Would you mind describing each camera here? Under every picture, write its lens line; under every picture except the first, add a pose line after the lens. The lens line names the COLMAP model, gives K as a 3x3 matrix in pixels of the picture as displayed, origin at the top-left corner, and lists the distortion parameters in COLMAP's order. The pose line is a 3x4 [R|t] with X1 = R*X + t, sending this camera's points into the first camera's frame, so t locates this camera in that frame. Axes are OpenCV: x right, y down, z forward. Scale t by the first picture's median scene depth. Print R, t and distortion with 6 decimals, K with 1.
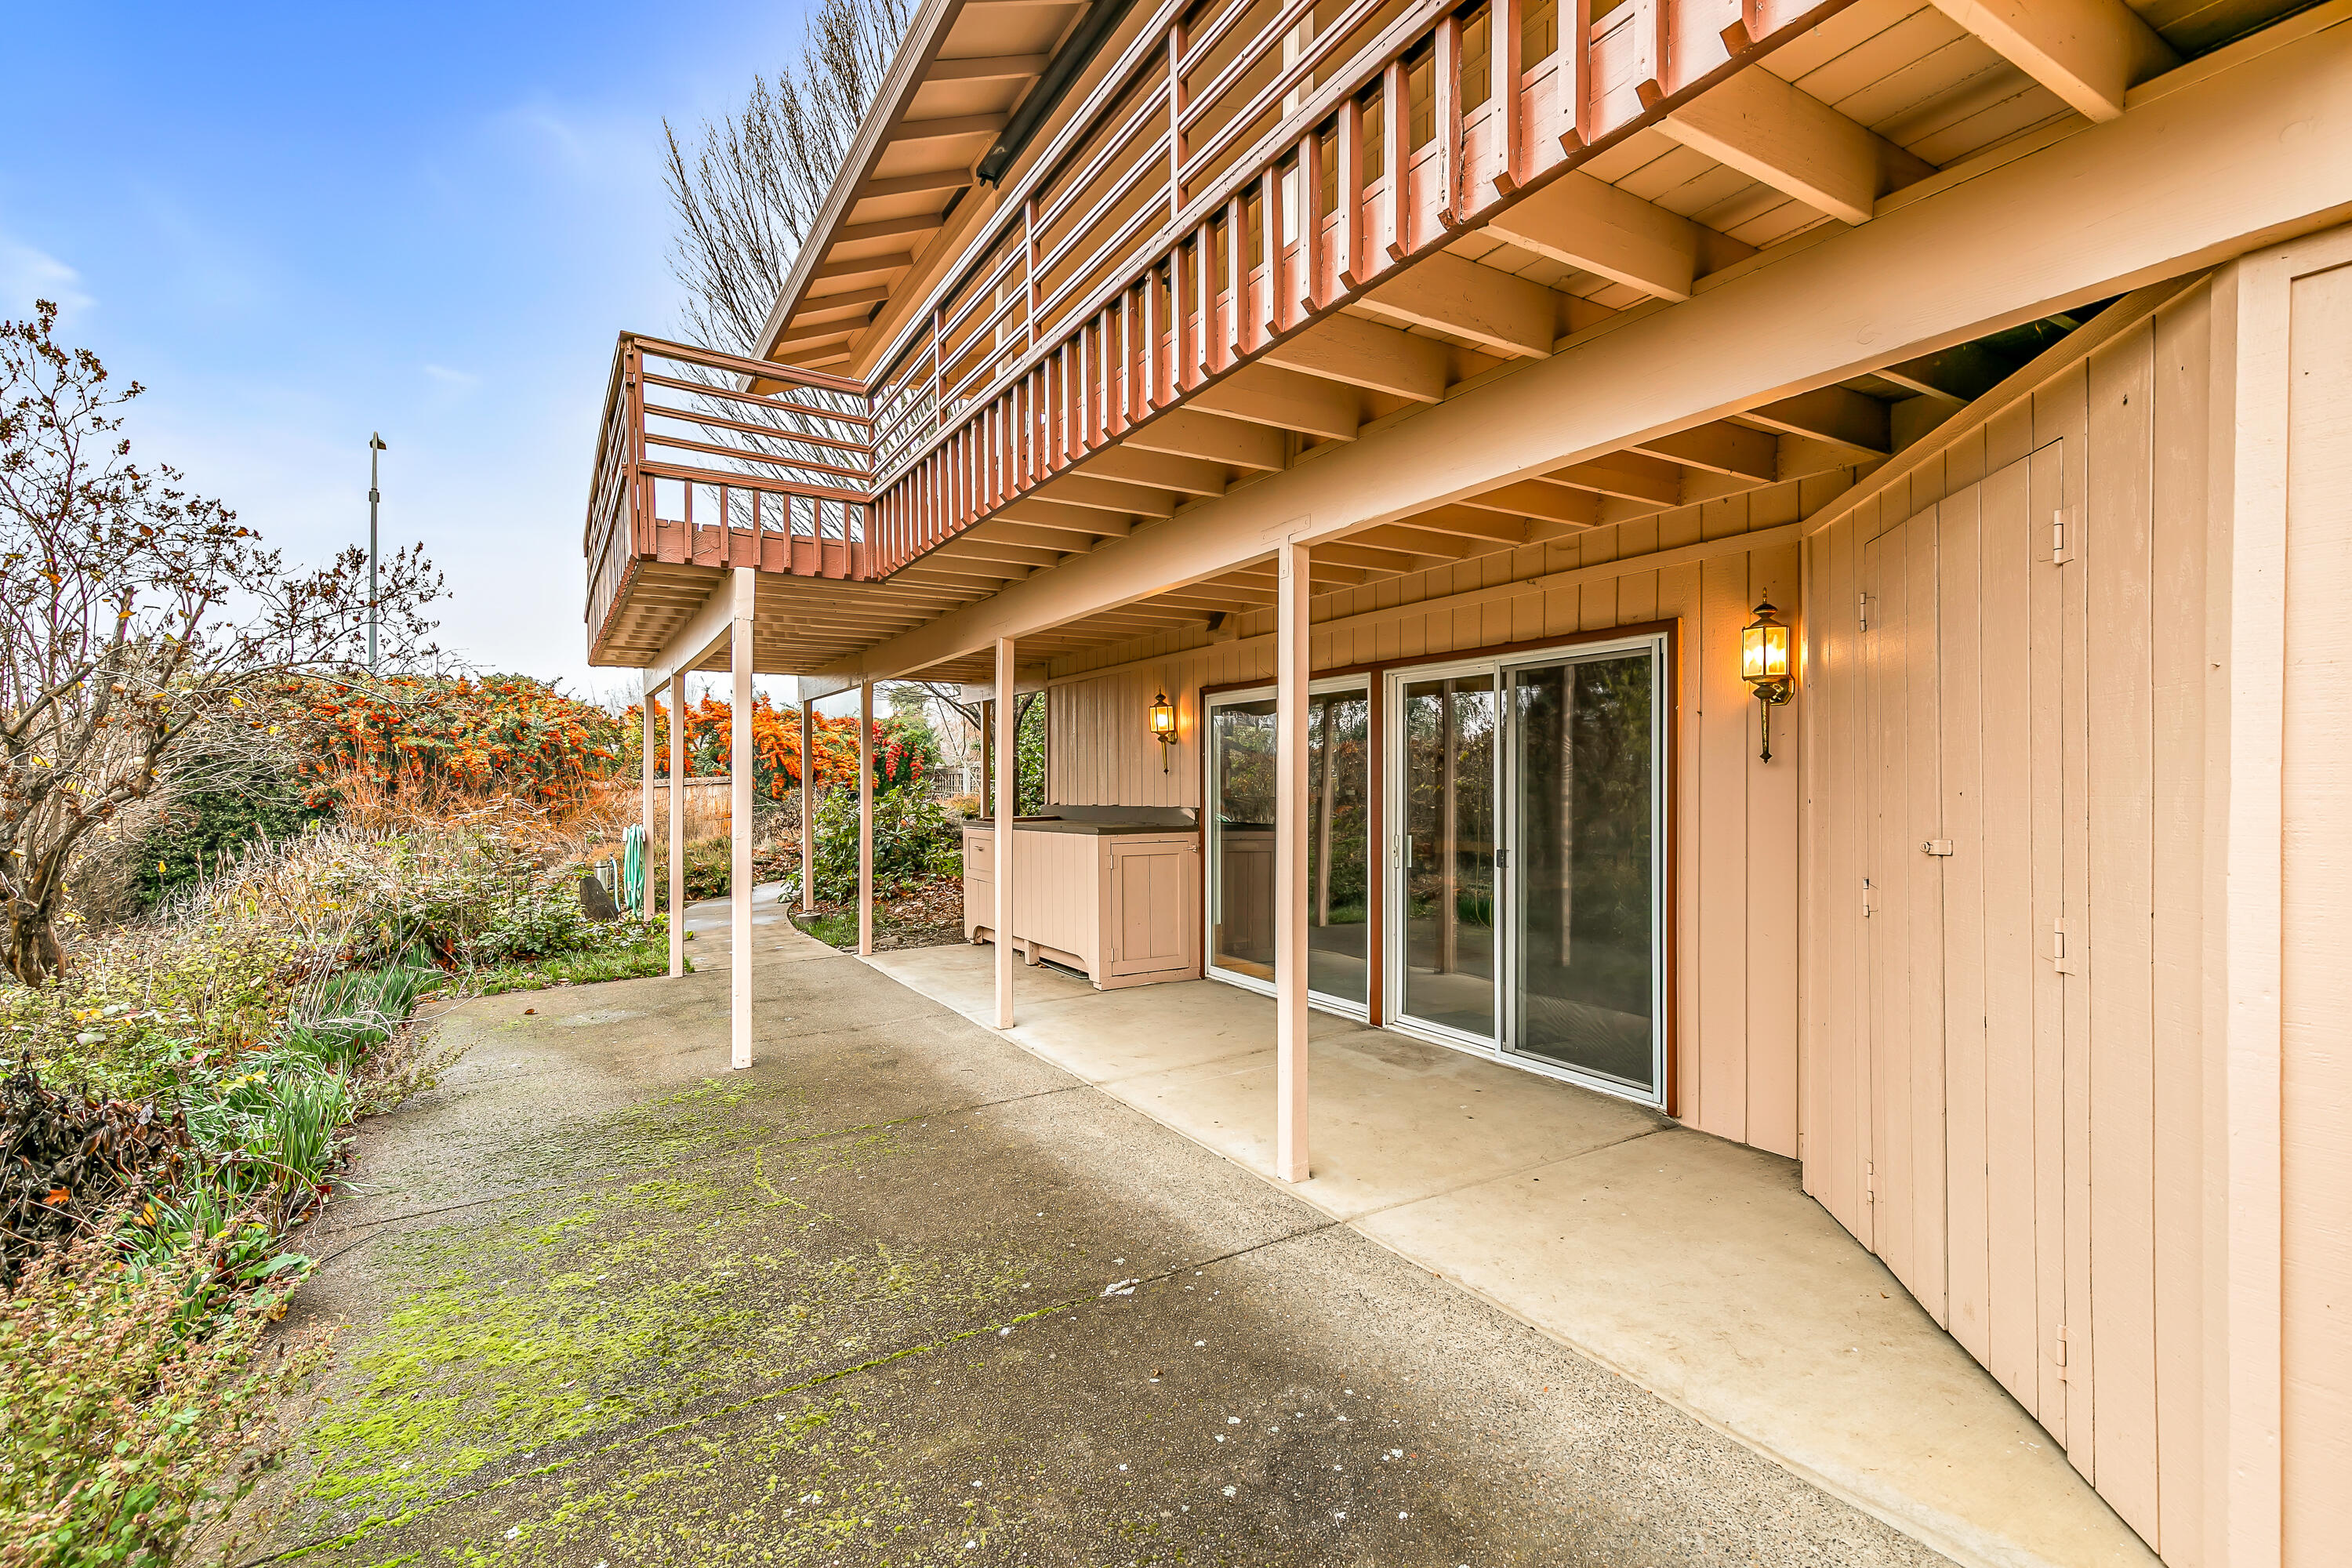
lens RADIAL K [[1081.6, 0, 1179.2], [0, 1081.6, 782.6], [0, 0, 1]] dist [-0.001064, 0.000065]
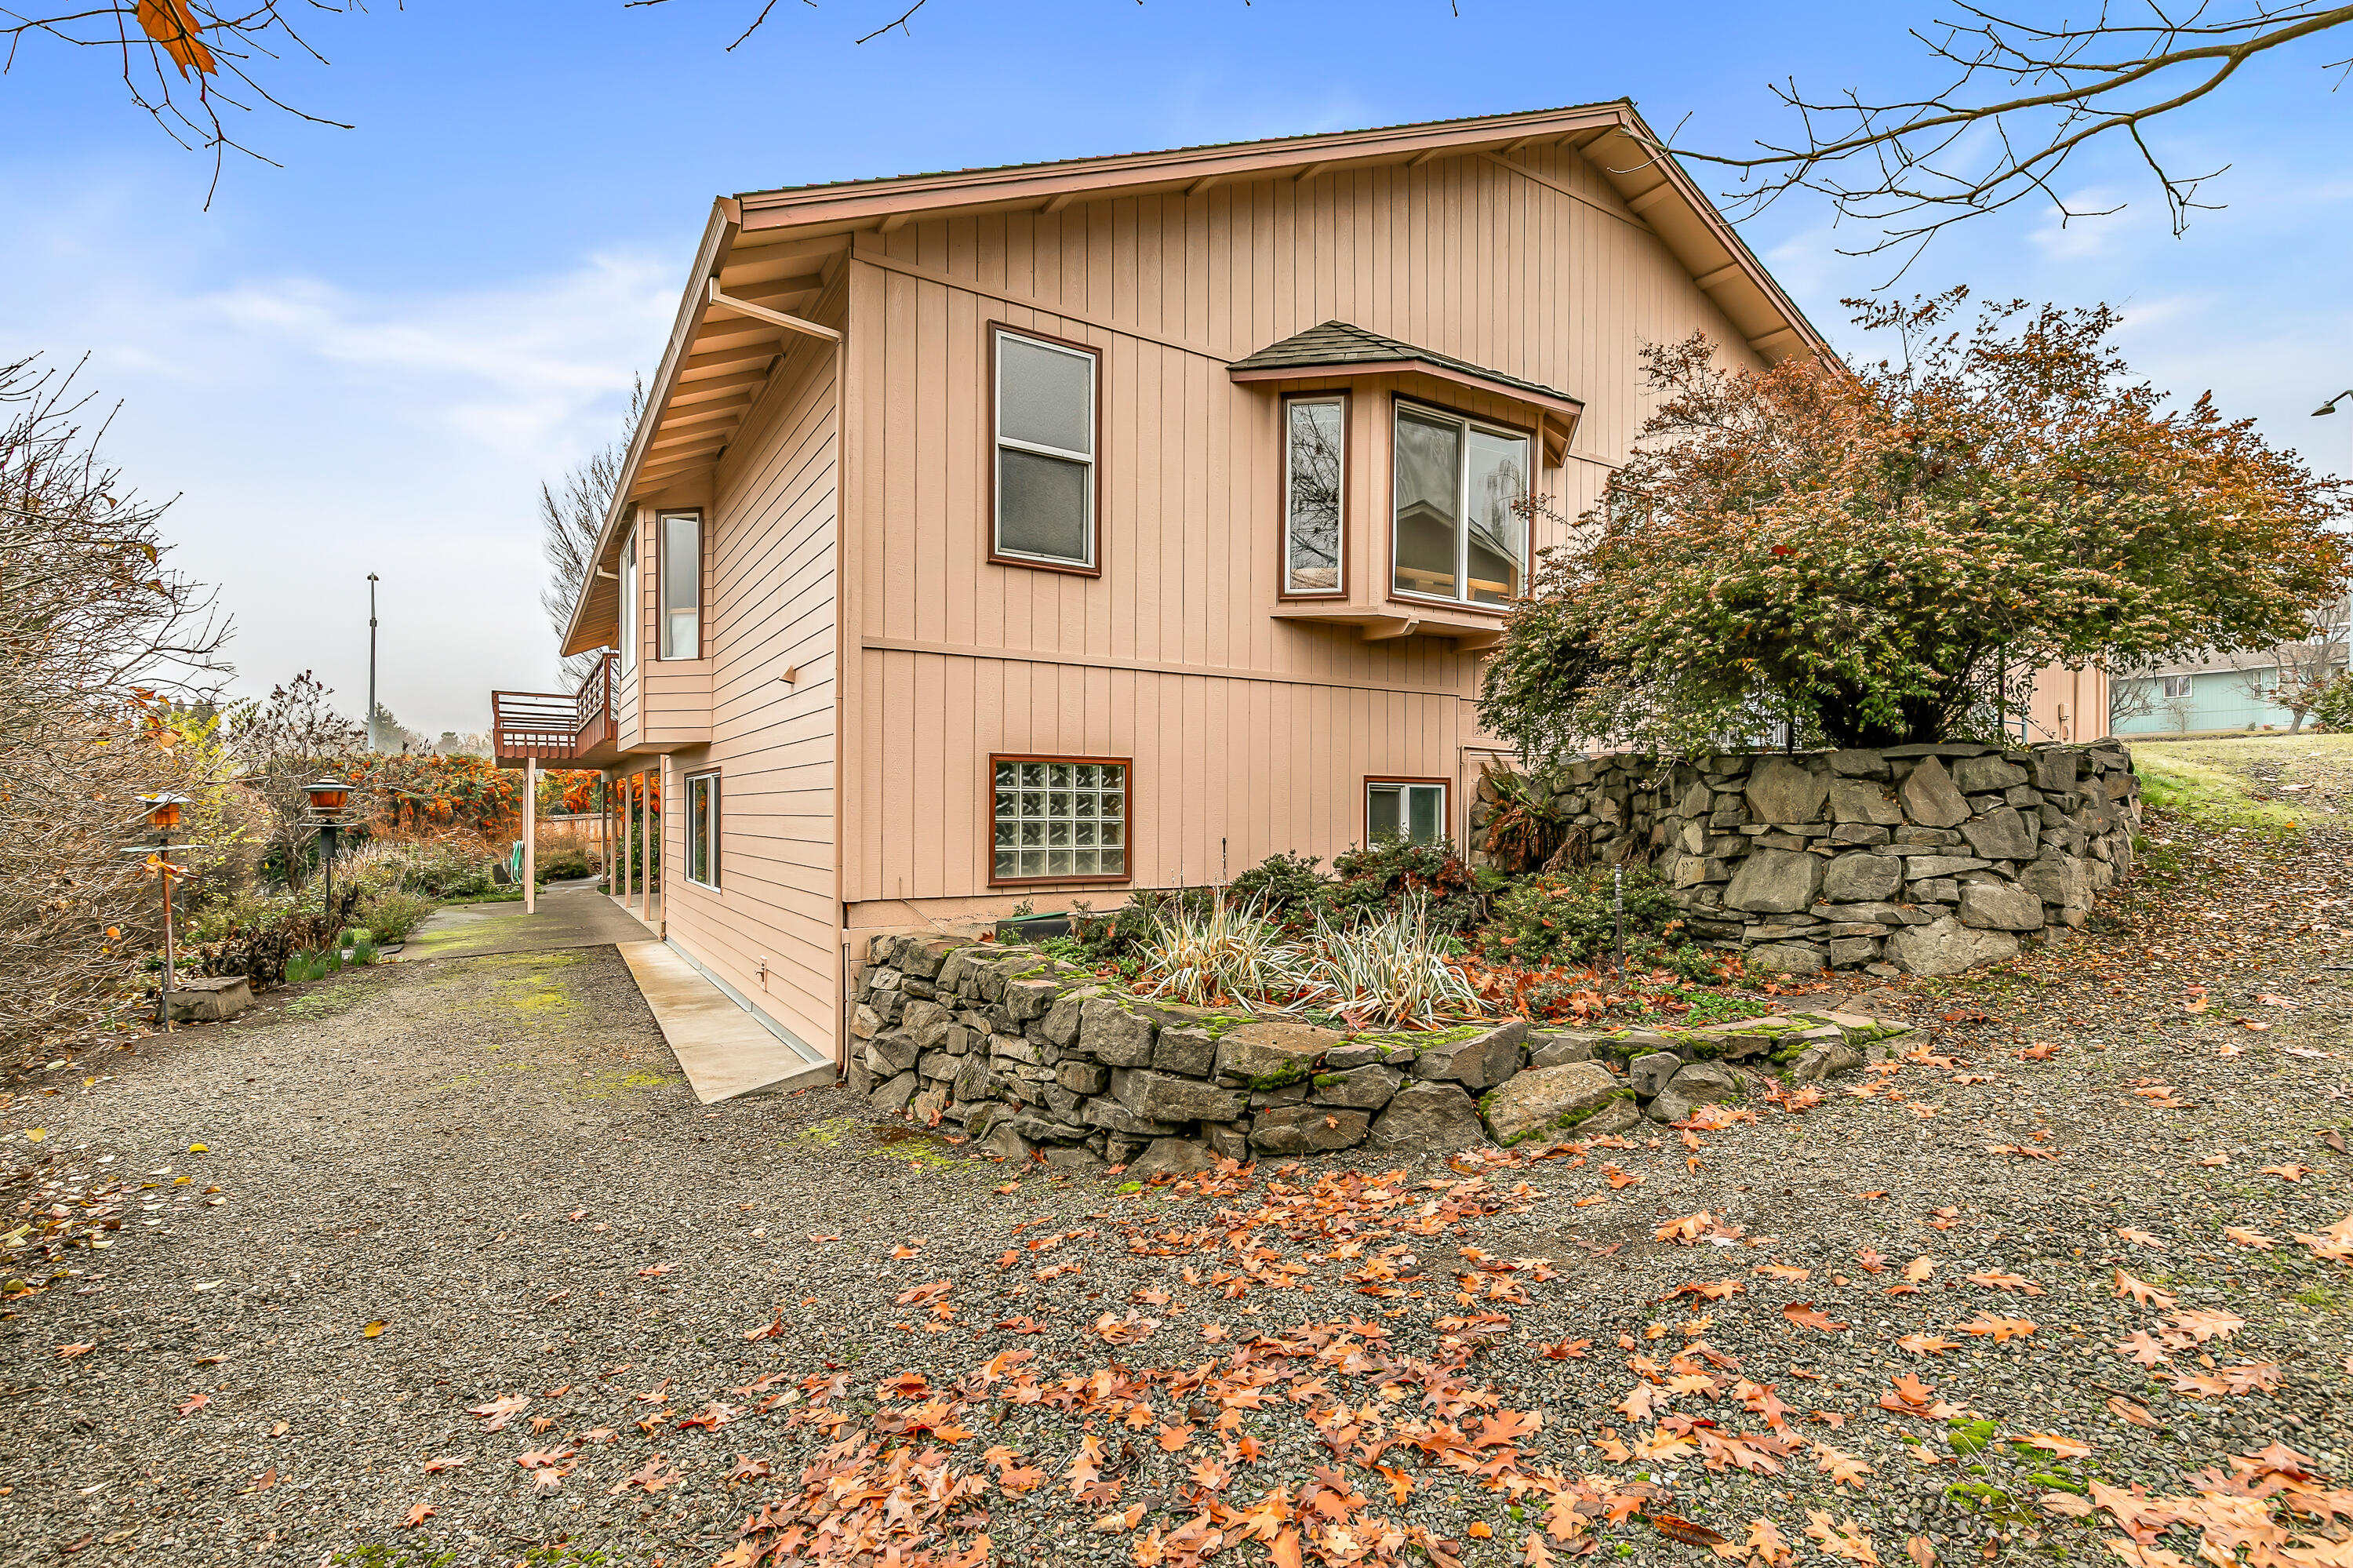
lens RADIAL K [[1082.1, 0, 1175.5], [0, 1082.1, 801.2], [0, 0, 1]] dist [-0.001064, 0.000065]
pose [[0.999756, -0.000921, 0.022092, 0.511354], [0.001036, 0.999986, -0.005179, -0.018885], [-0.022087, 0.005201, 0.999743, -0.801400]]
